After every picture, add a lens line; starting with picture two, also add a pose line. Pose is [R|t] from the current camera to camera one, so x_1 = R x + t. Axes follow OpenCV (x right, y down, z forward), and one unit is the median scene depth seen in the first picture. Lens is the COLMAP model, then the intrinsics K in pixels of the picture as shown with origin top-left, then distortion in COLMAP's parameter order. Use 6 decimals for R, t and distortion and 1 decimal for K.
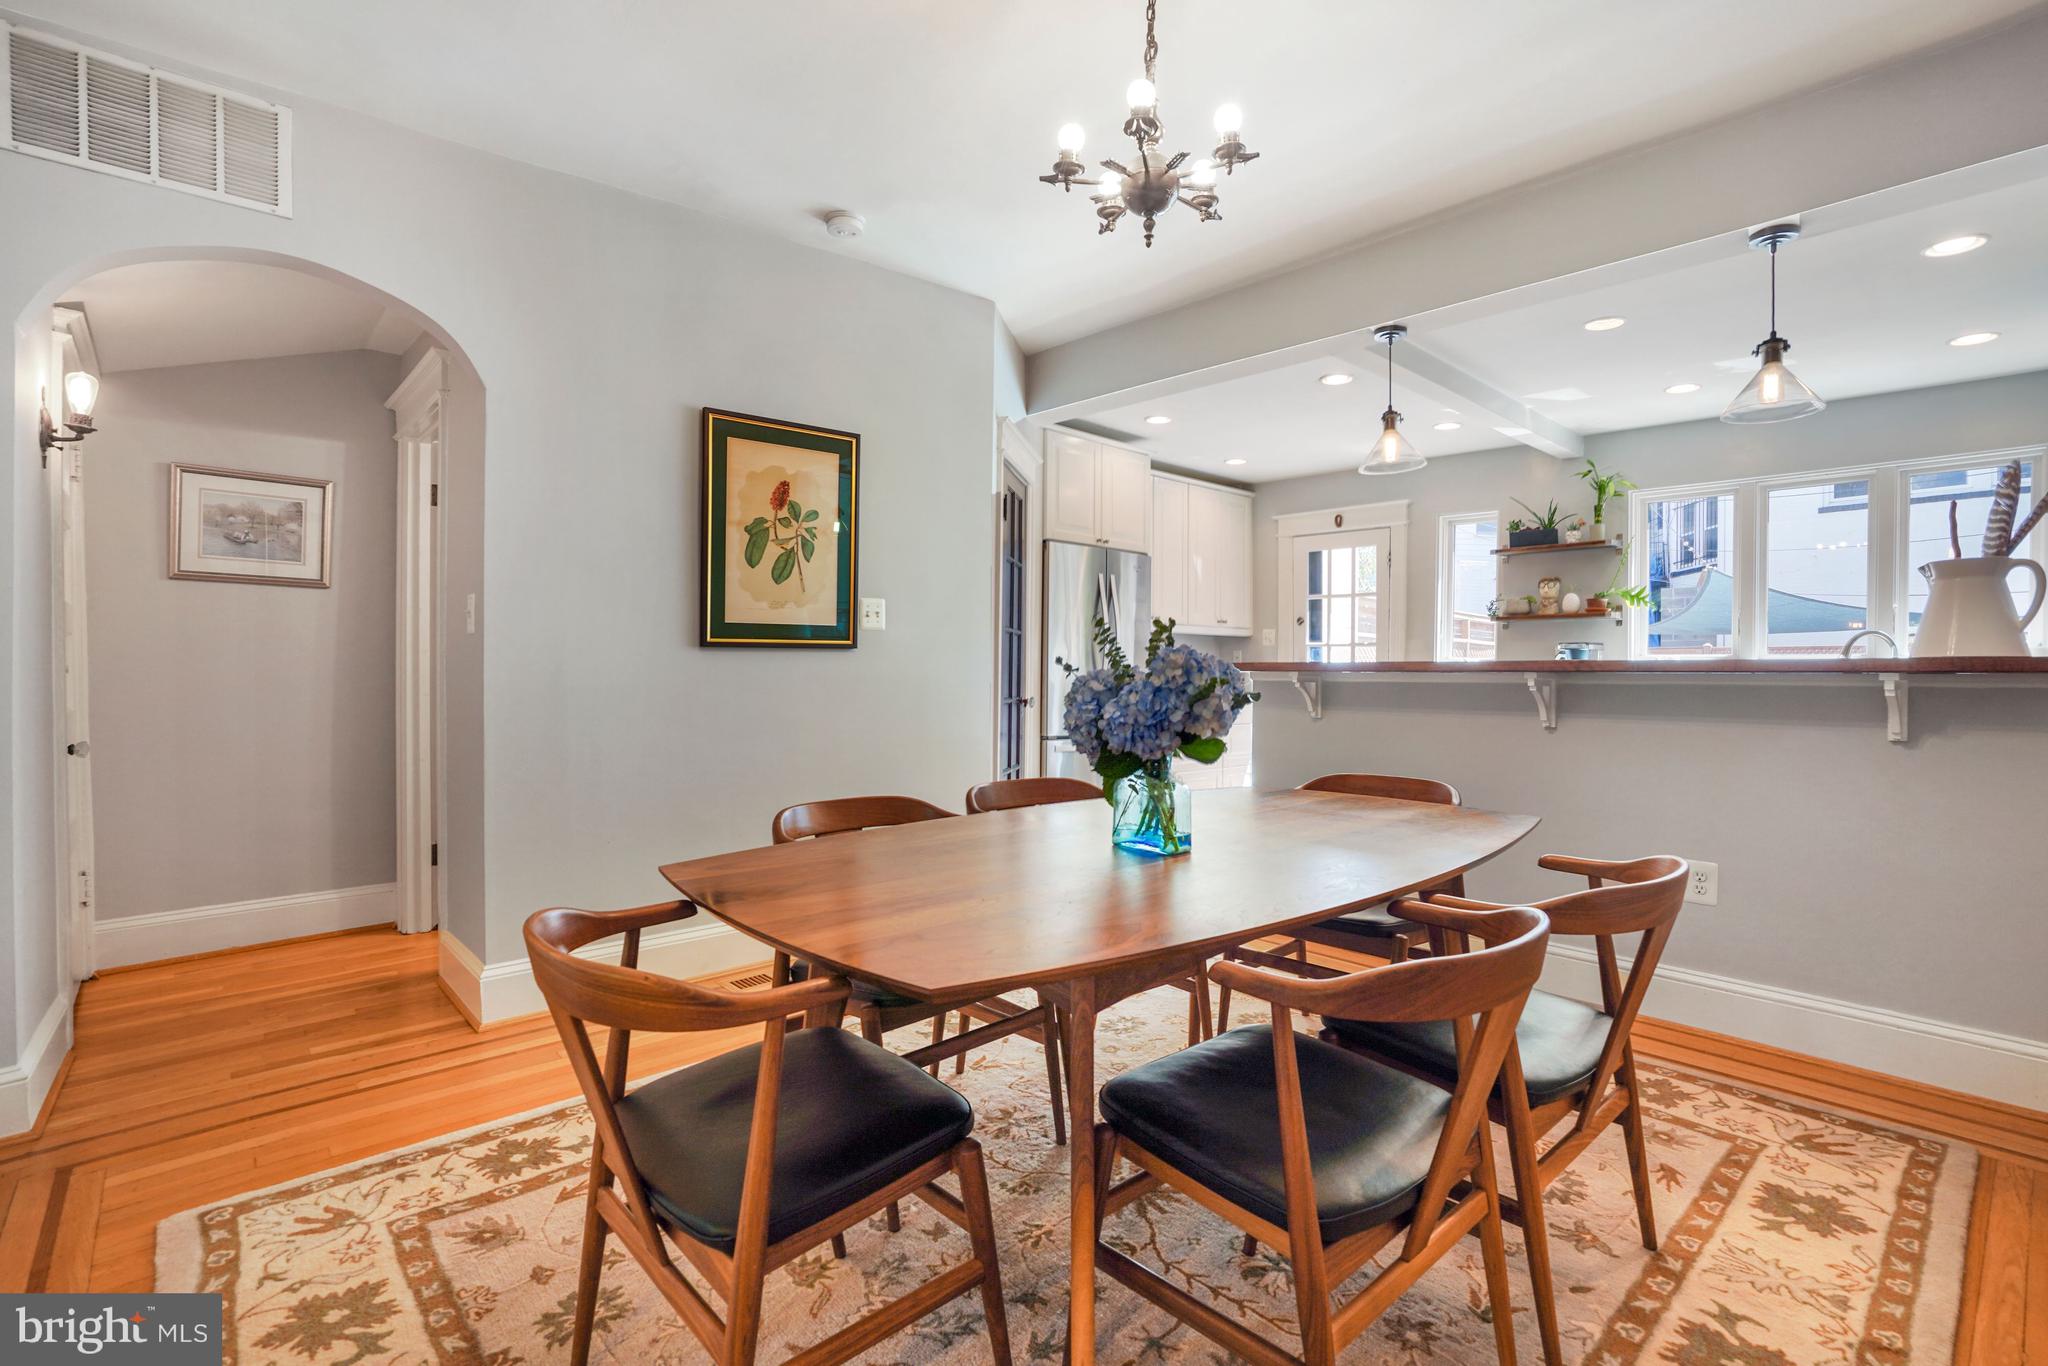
lens RADIAL K [[938.3, 0, 1031.4], [0, 938.3, 683.3], [0, 0, 1]] dist [-0.009452, -0.000145]
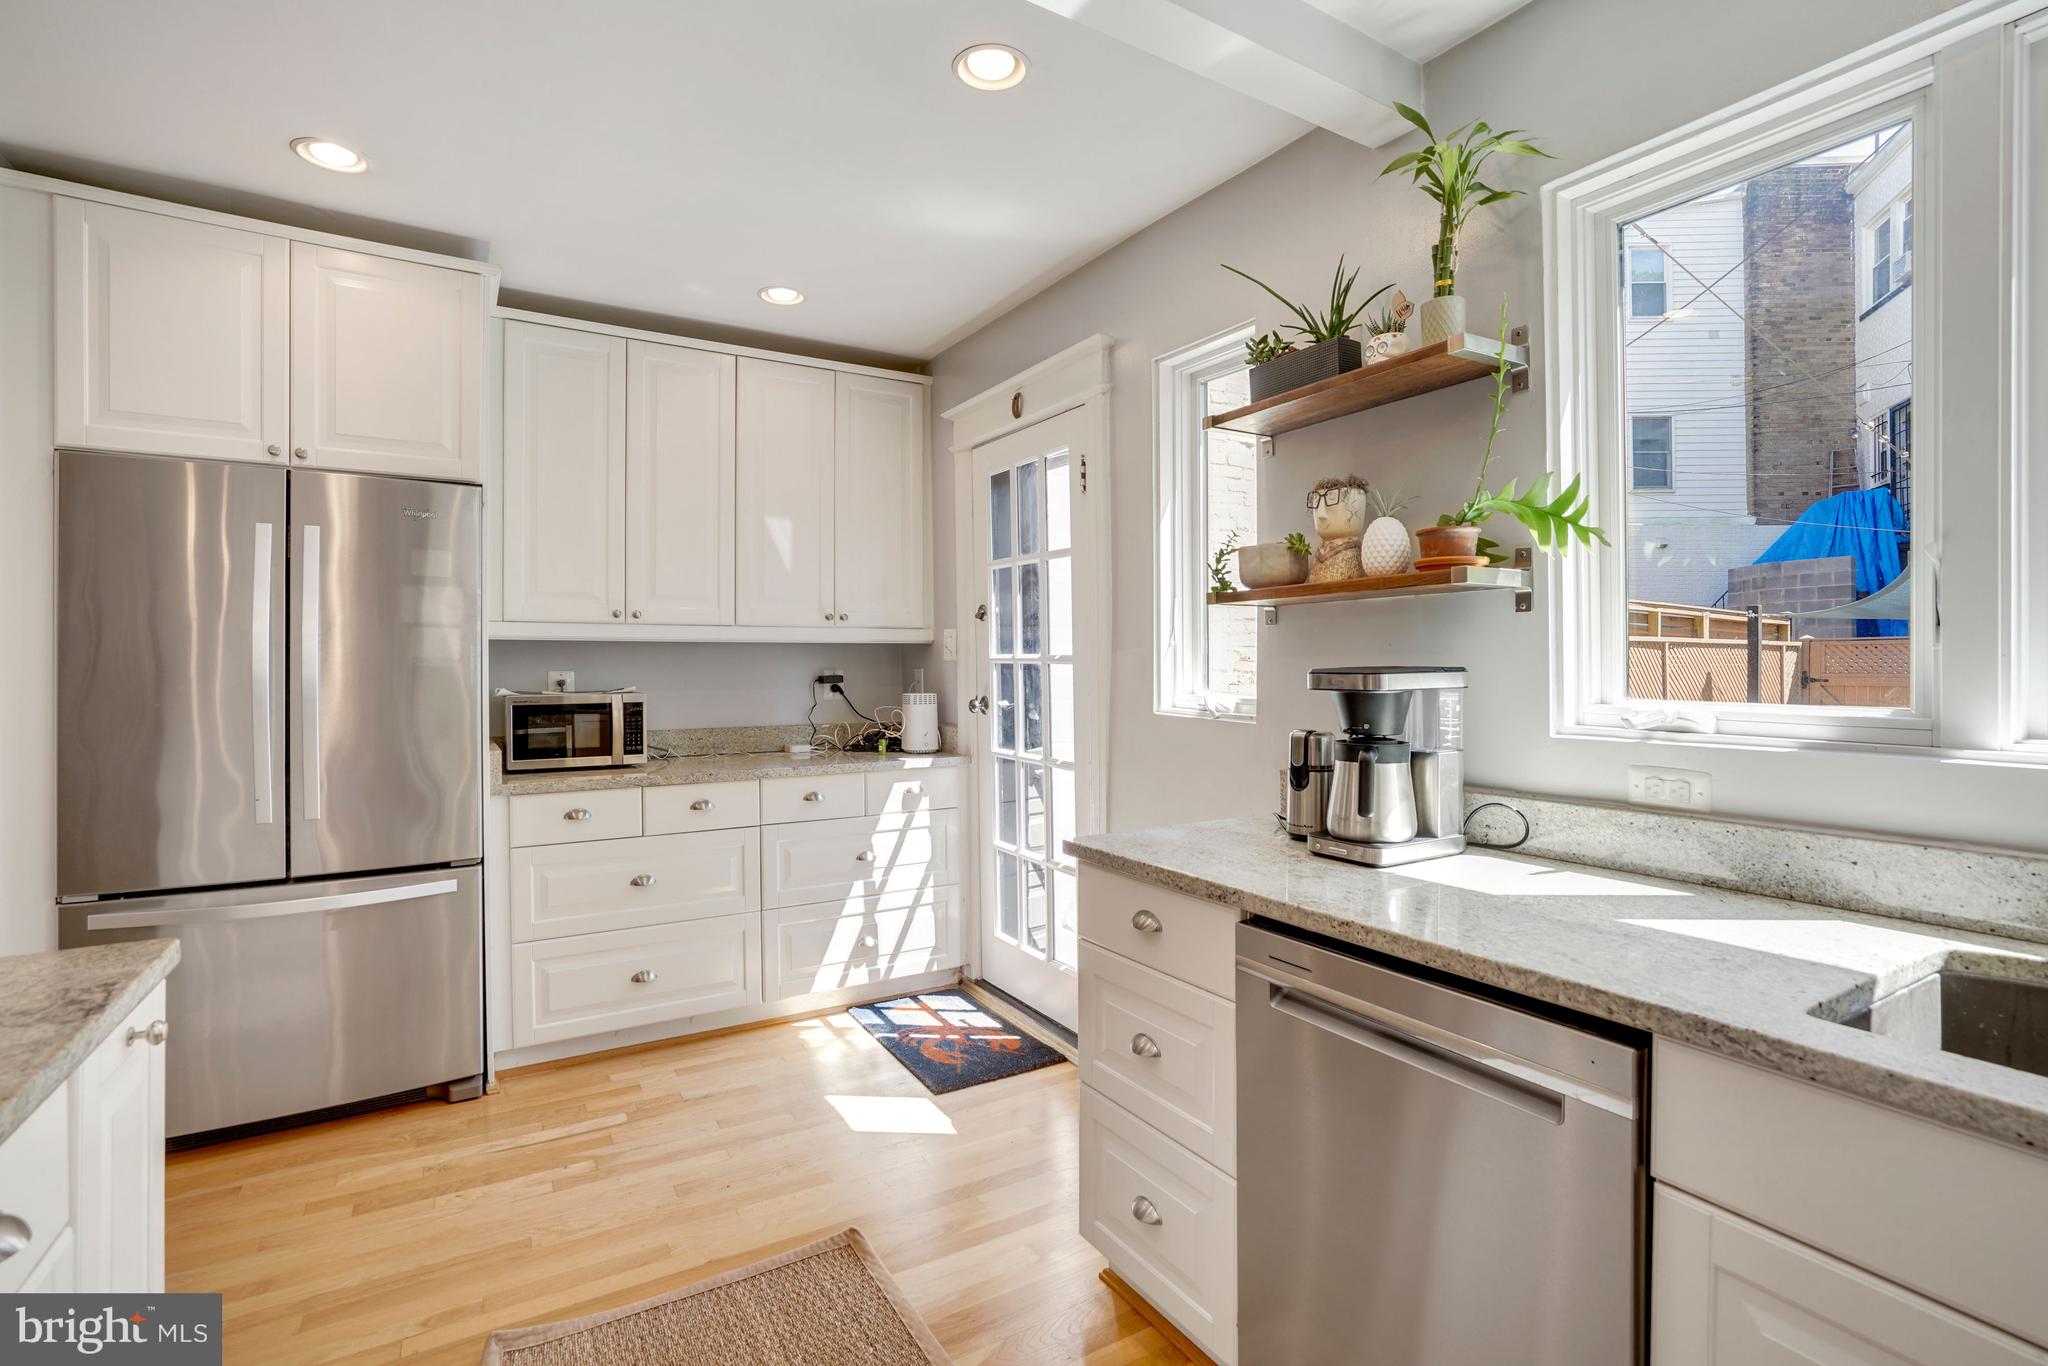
lens RADIAL K [[938.3, 0, 1008.1], [0, 938.3, 669.5], [0, 0, 1]] dist [-0.009452, -0.000145]
pose [[0.981279, -0.011088, -0.192274, 0.507733], [0.009647, 0.999918, -0.008430, -0.039747], [0.192351, 0.006418, 0.981305, 0.638803]]
